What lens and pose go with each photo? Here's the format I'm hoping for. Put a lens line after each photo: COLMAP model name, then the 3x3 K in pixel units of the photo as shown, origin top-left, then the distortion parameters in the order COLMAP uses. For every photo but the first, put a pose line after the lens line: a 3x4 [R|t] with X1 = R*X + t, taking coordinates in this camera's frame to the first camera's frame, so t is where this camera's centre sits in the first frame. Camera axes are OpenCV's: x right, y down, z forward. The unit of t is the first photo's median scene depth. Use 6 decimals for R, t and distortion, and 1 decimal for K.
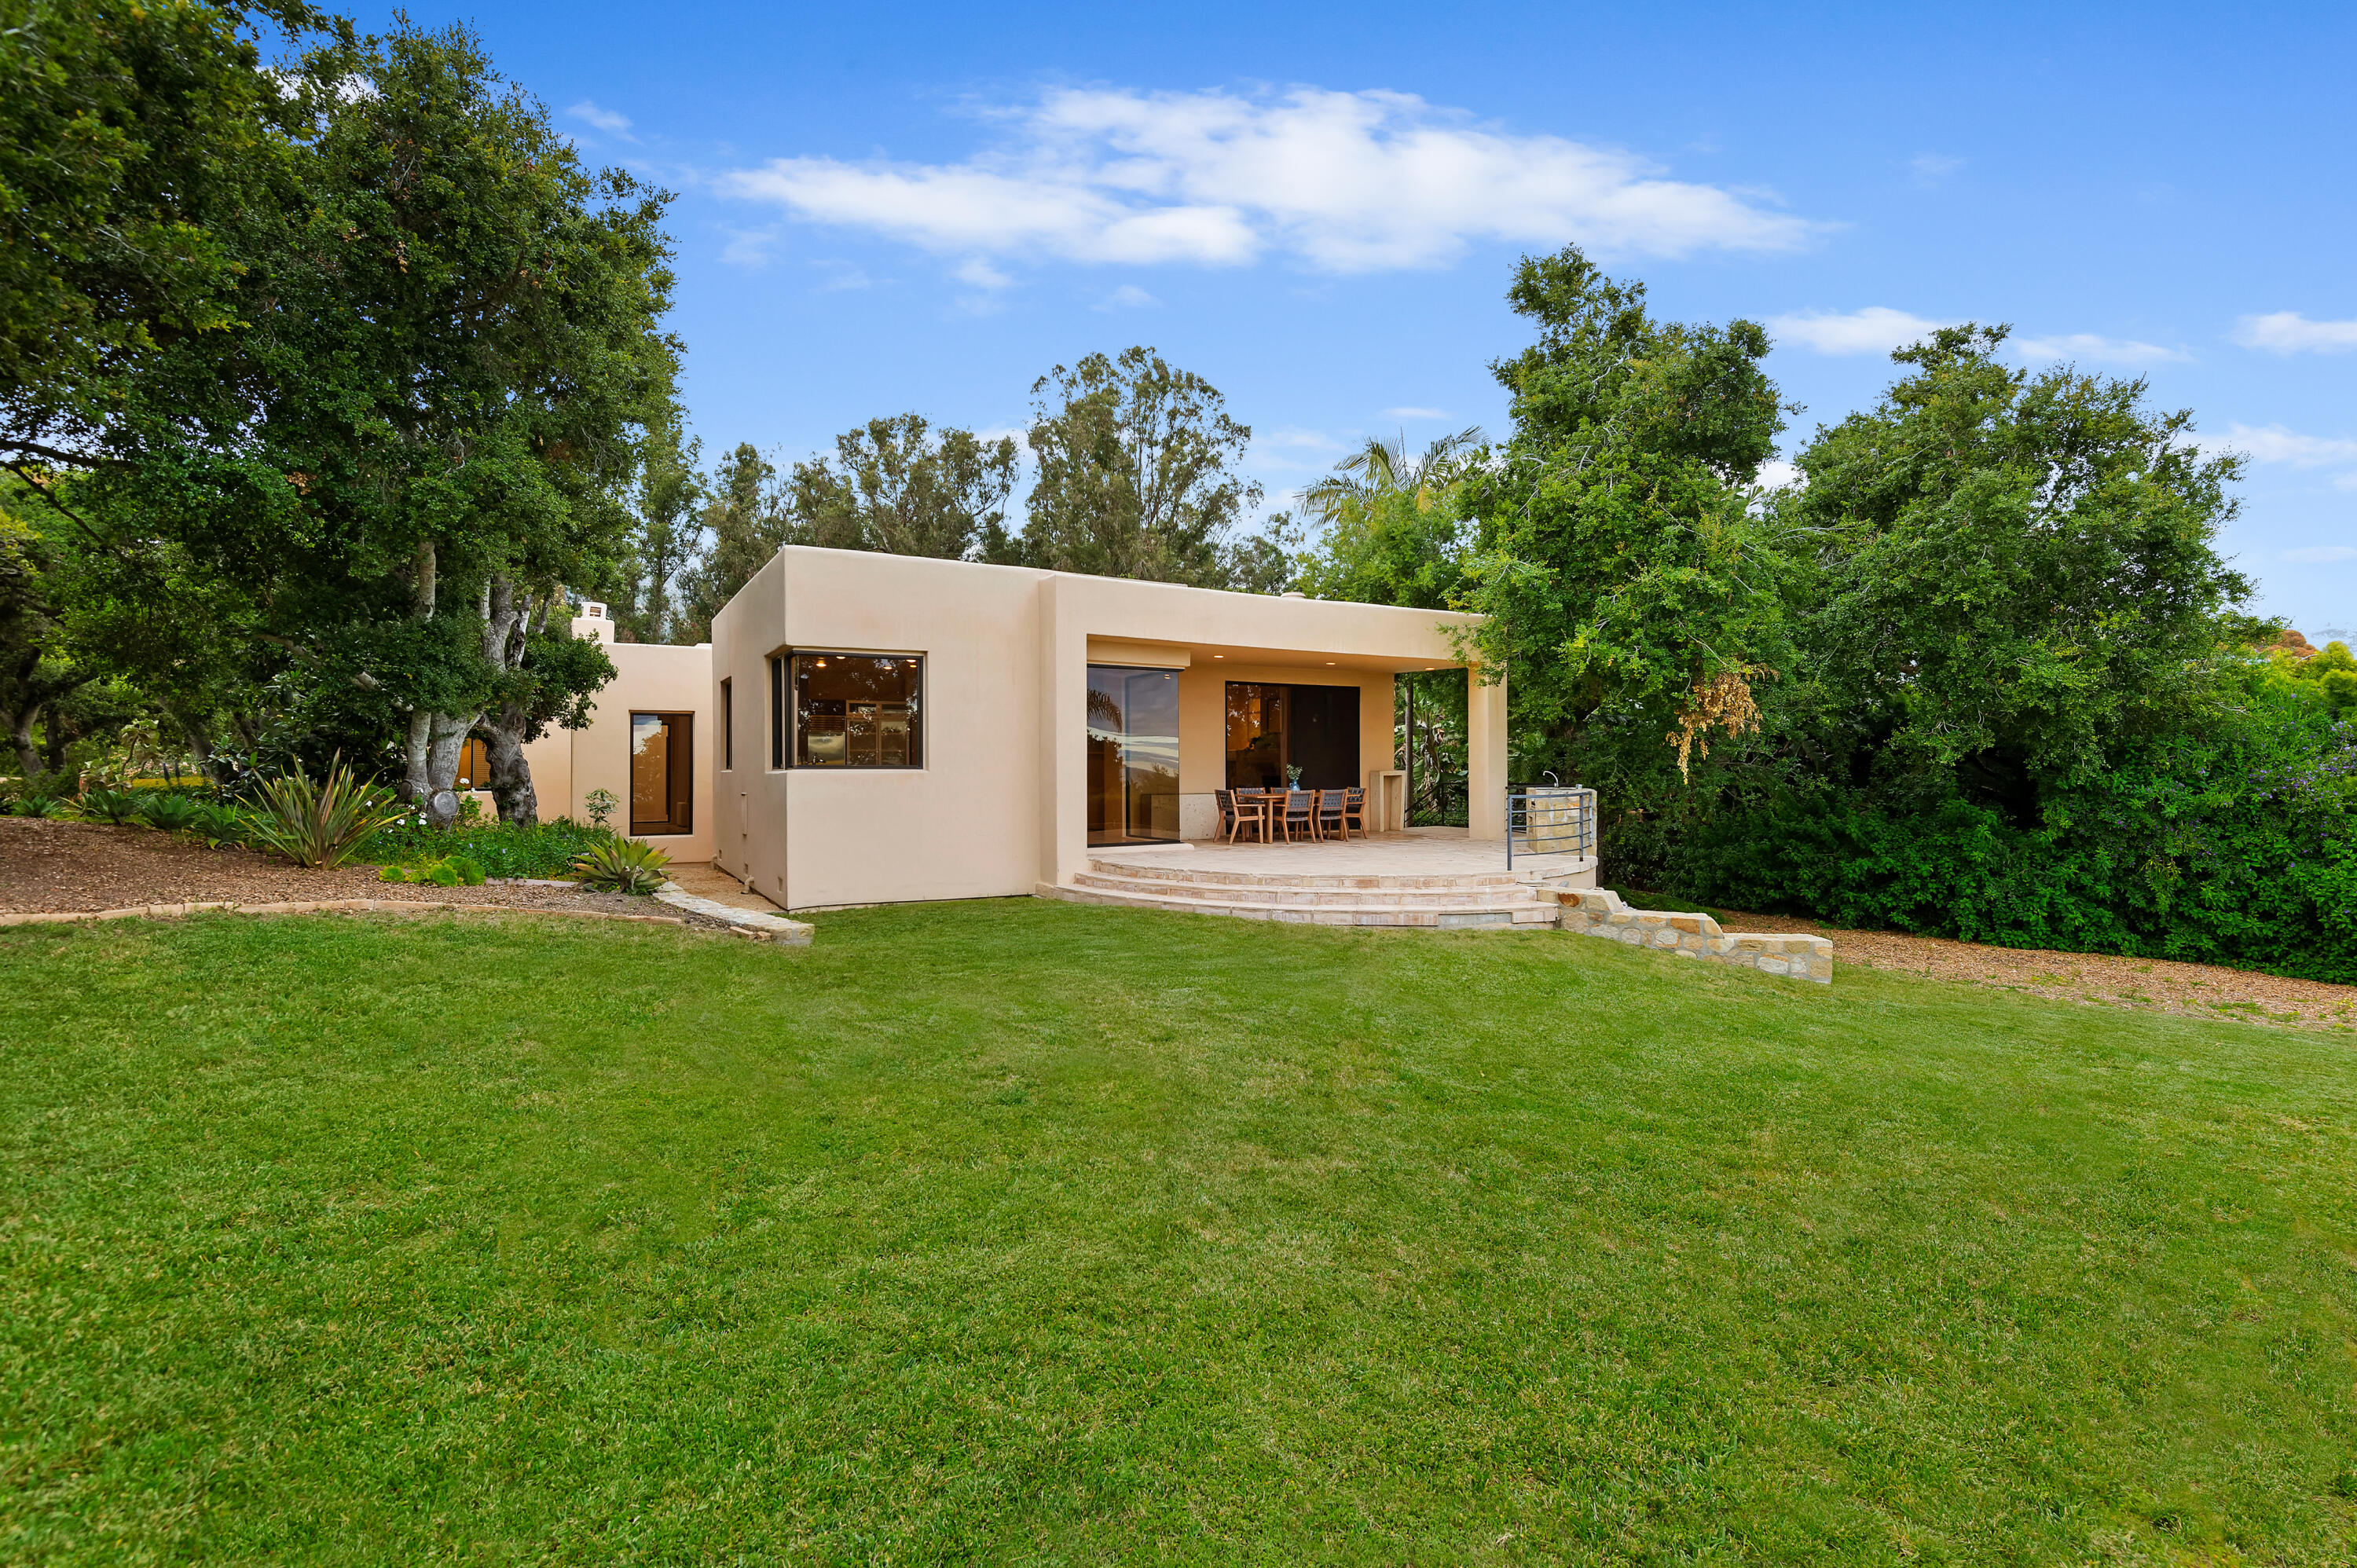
lens RADIAL K [[1109.9, 0, 1188.0], [0, 1109.9, 772.2], [0, 0, 1]] dist [0.012695, -0.013825]
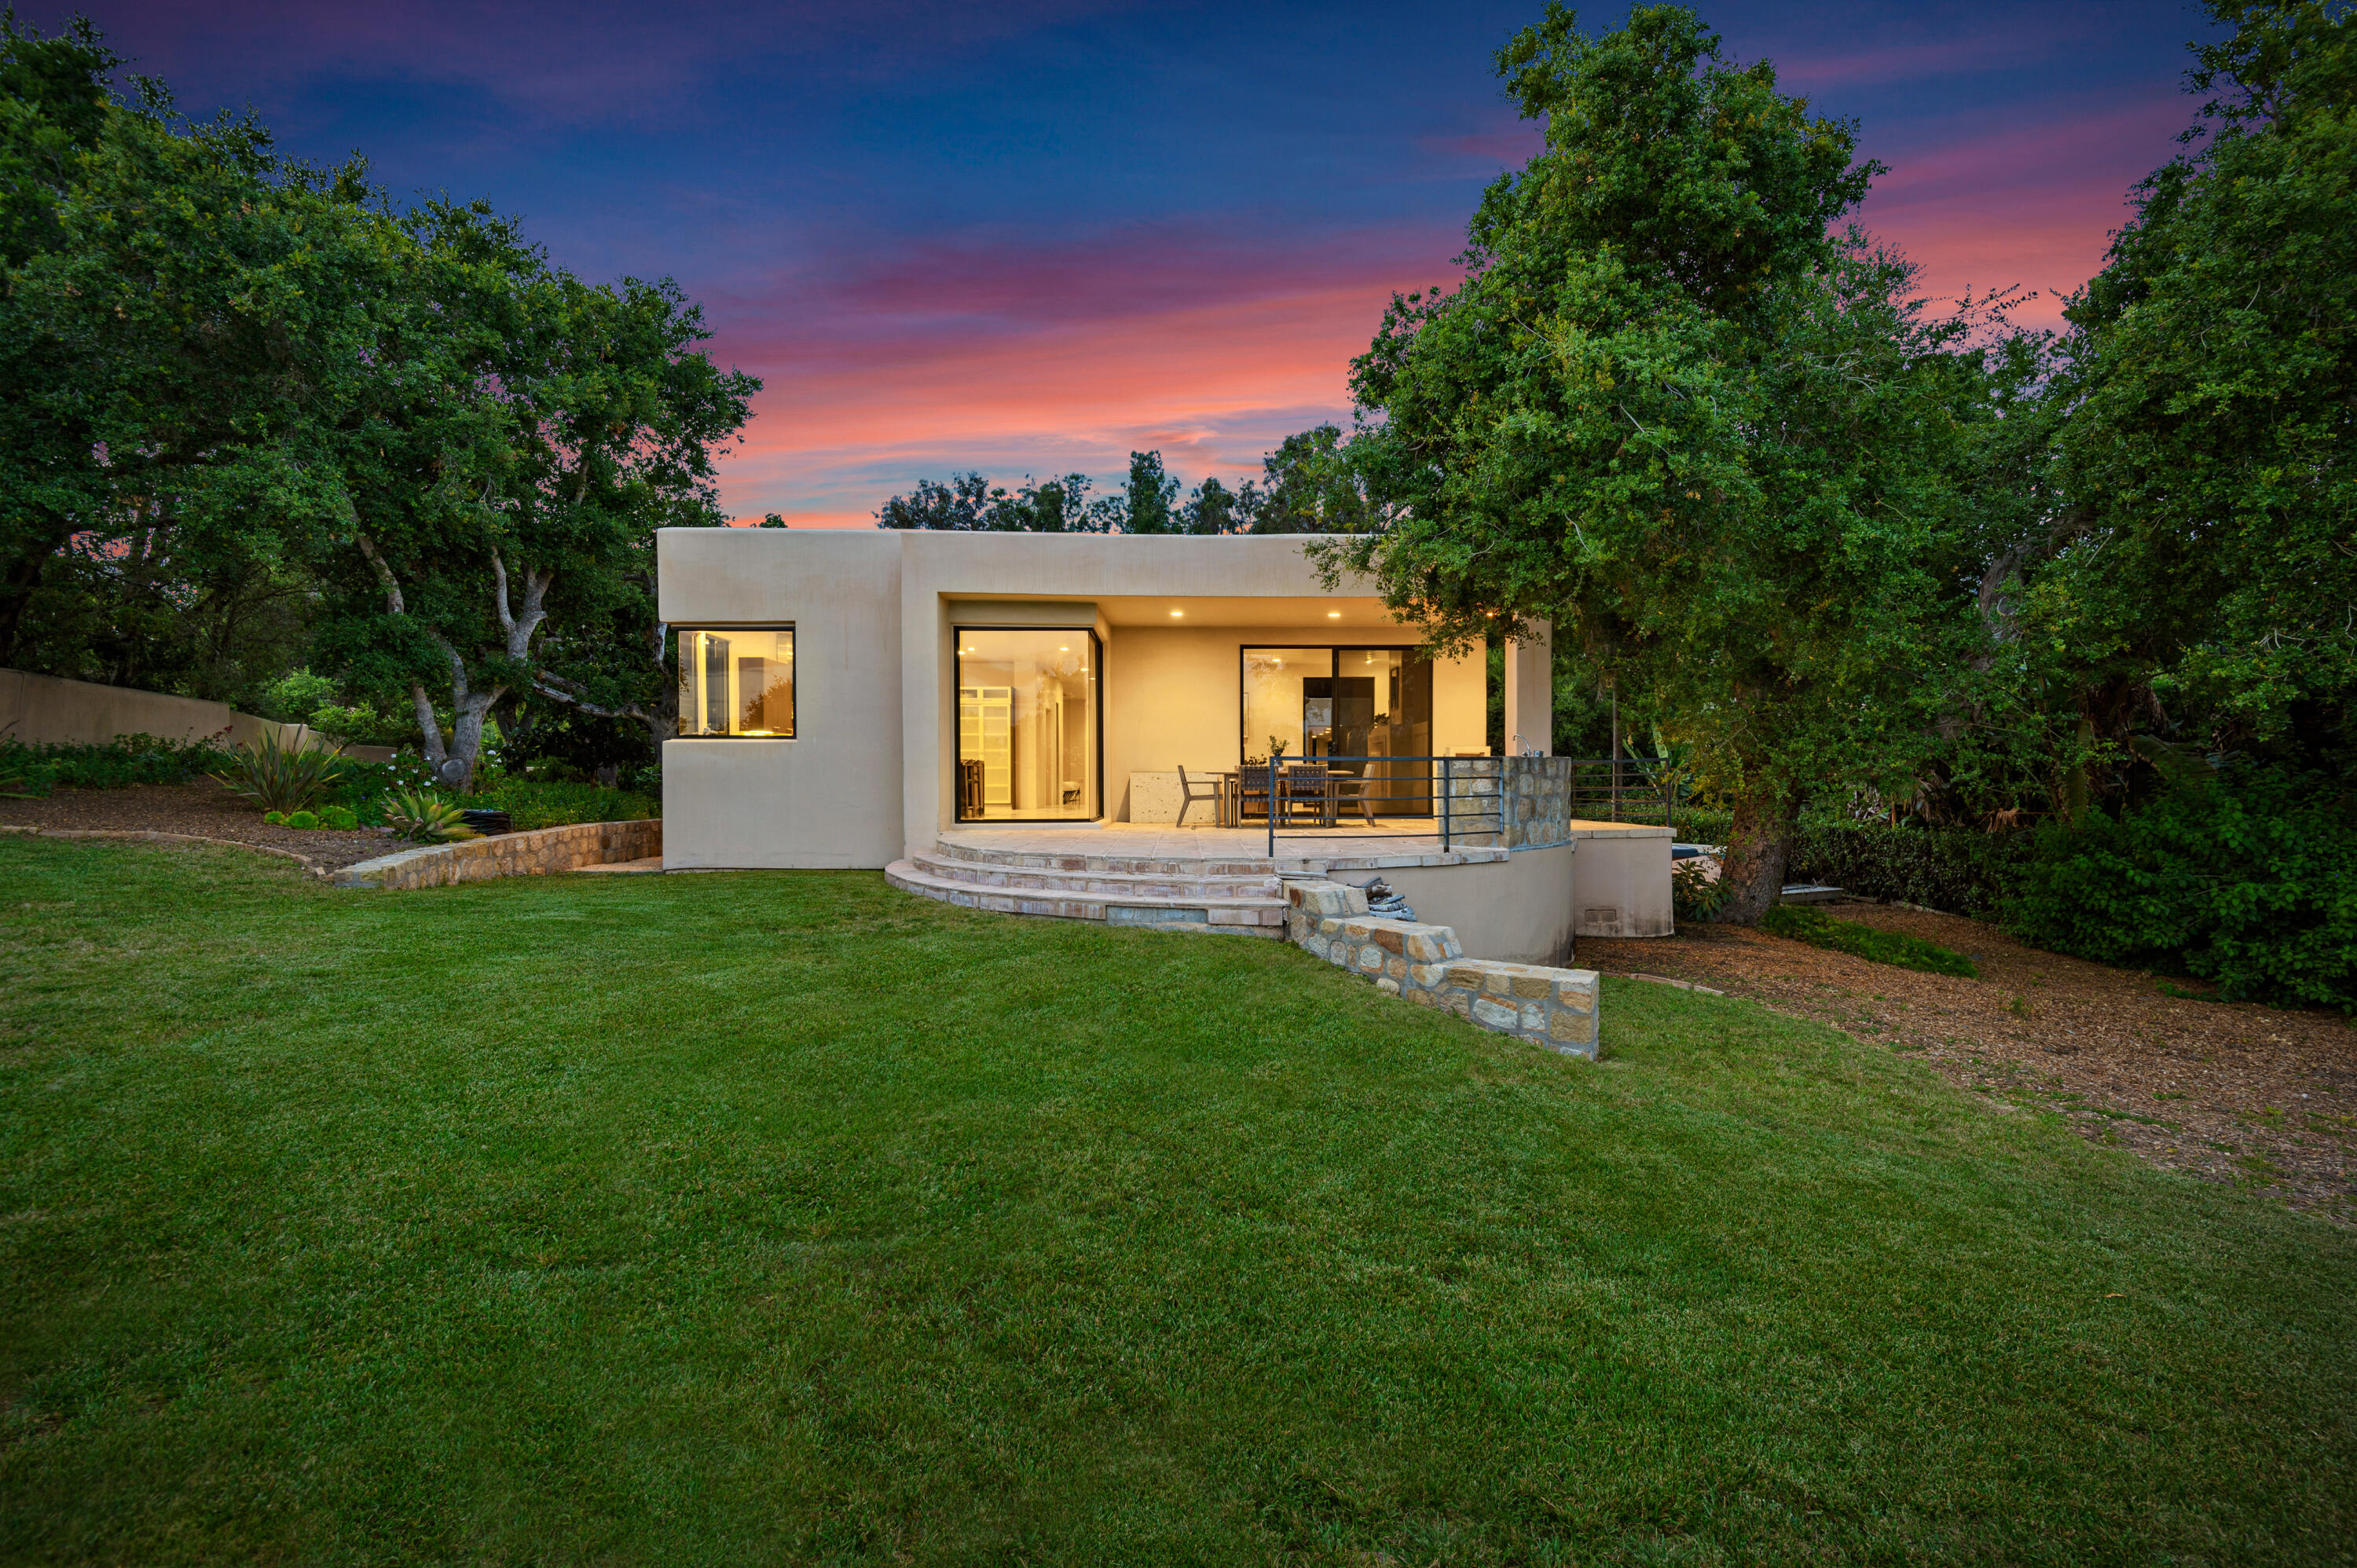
lens RADIAL K [[1071.4, 0, 1188.5], [0, 1071.4, 782.1], [0, 0, 1]] dist [0.026619, -0.019209]
pose [[0.875447, 0.001614, -0.483311, 0.615492], [-0.002376, 0.999997, -0.000963, 0.040820], [0.483308, 0.001992, 0.875448, 0.359108]]
